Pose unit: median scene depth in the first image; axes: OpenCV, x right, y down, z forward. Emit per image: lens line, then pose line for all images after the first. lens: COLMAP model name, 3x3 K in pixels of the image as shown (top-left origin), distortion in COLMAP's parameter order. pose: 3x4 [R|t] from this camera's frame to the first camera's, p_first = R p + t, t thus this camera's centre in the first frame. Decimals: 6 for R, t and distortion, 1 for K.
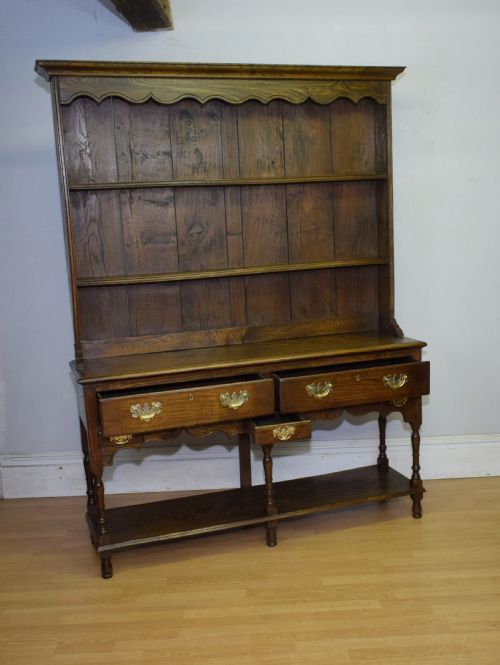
lens RADIAL K [[794.3, 0, 308.9], [0, 794.3, 350.6], [0, 0, 1]] dist [-0.000660, -0.011851]
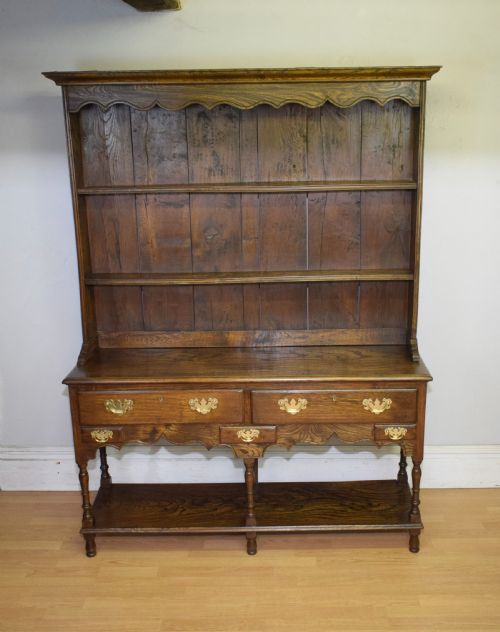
lens RADIAL K [[738.6, 0, 283.2], [0, 738.6, 315.3], [0, 0, 1]] dist [-0.007991, -0.000800]
pose [[0.935521, 0.121524, -0.331713, 0.265820], [-0.088003, 0.989538, 0.114328, -0.165433], [0.342136, -0.077765, 0.936427, 0.159761]]
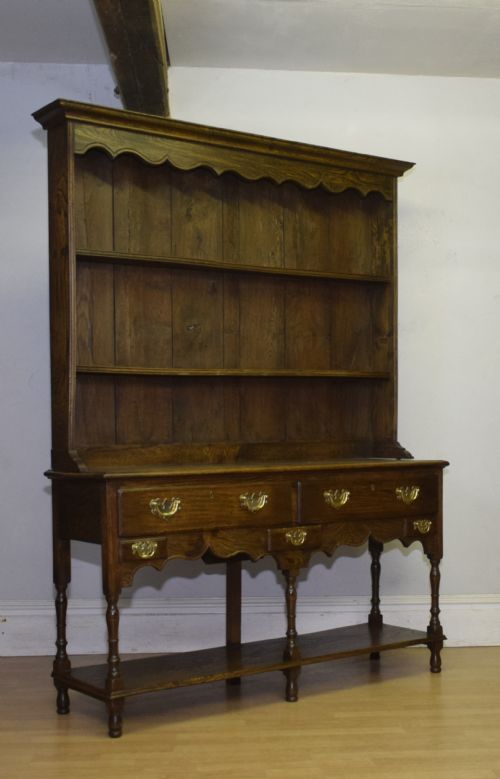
lens RADIAL K [[1095.0, 0, 296.4], [0, 1095.0, 452.0], [0, 0, 1]] dist [0.007438, 0.007054]
pose [[0.957533, 0.022179, 0.287471, -0.371501], [0.026381, 0.986115, -0.163953, 0.178351], [-0.287116, 0.164574, 0.943652, -0.101845]]
